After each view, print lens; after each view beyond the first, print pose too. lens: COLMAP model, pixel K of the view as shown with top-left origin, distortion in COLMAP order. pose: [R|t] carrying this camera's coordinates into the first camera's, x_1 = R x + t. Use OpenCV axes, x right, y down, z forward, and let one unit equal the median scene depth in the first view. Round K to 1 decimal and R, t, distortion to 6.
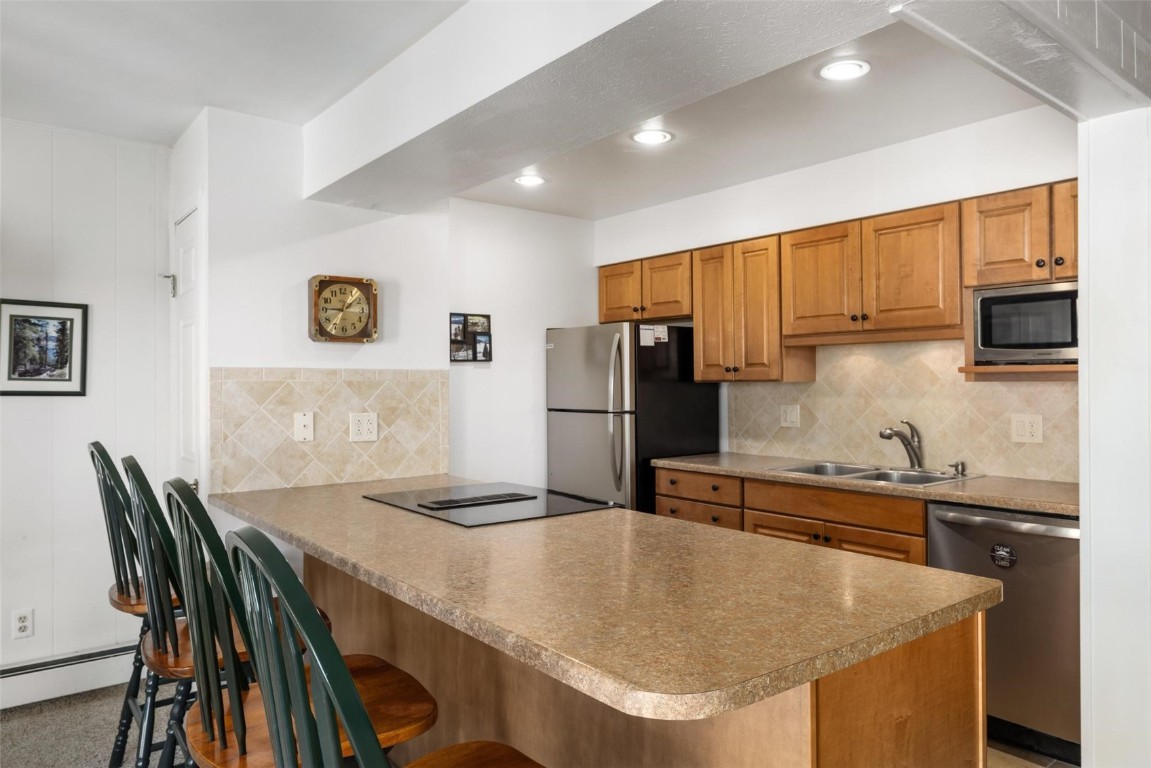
lens RADIAL K [[761.6, 0, 574.9], [0, 761.6, 379.5], [0, 0, 1]] dist [0.004587, 0.001070]
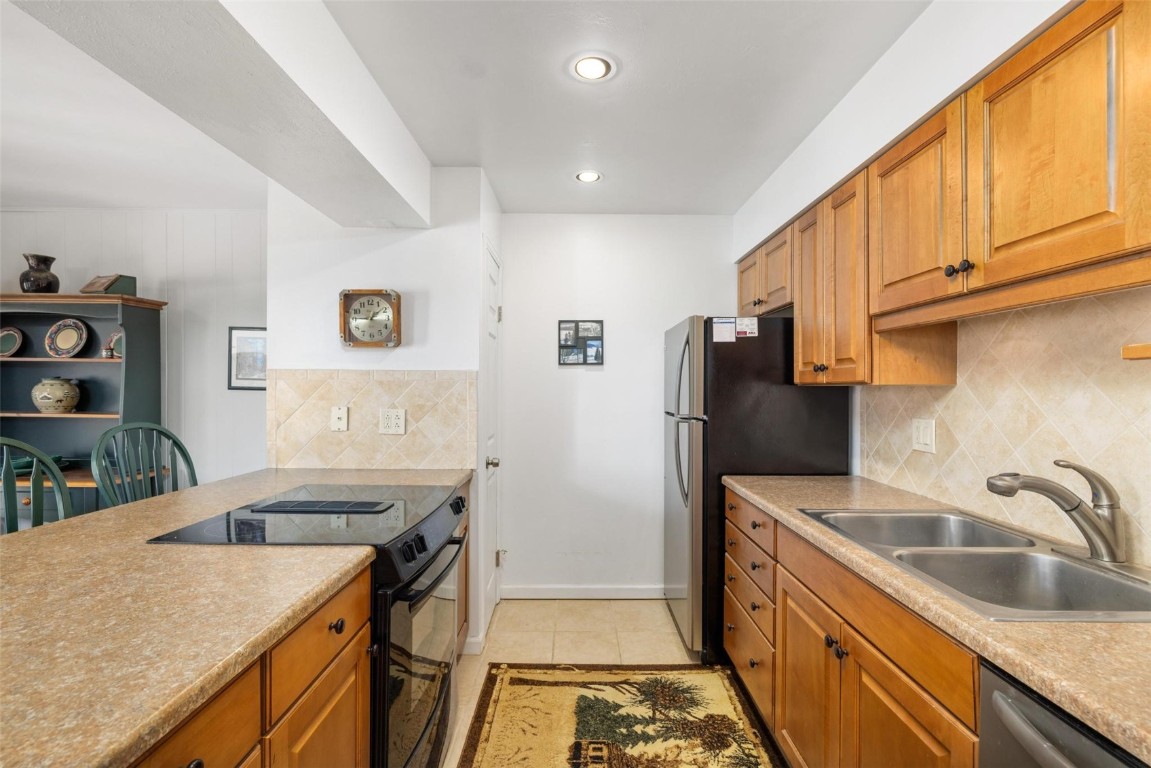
lens RADIAL K [[518.3, 0, 578.4], [0, 518.3, 388.4], [0, 0, 1]] dist [0.000558, -0.000117]
pose [[0.784890, 0.010108, -0.619553, 0.361780], [-0.006739, 0.999947, 0.007777, 0.004800], [0.619599, -0.001928, 0.784917, 0.491639]]
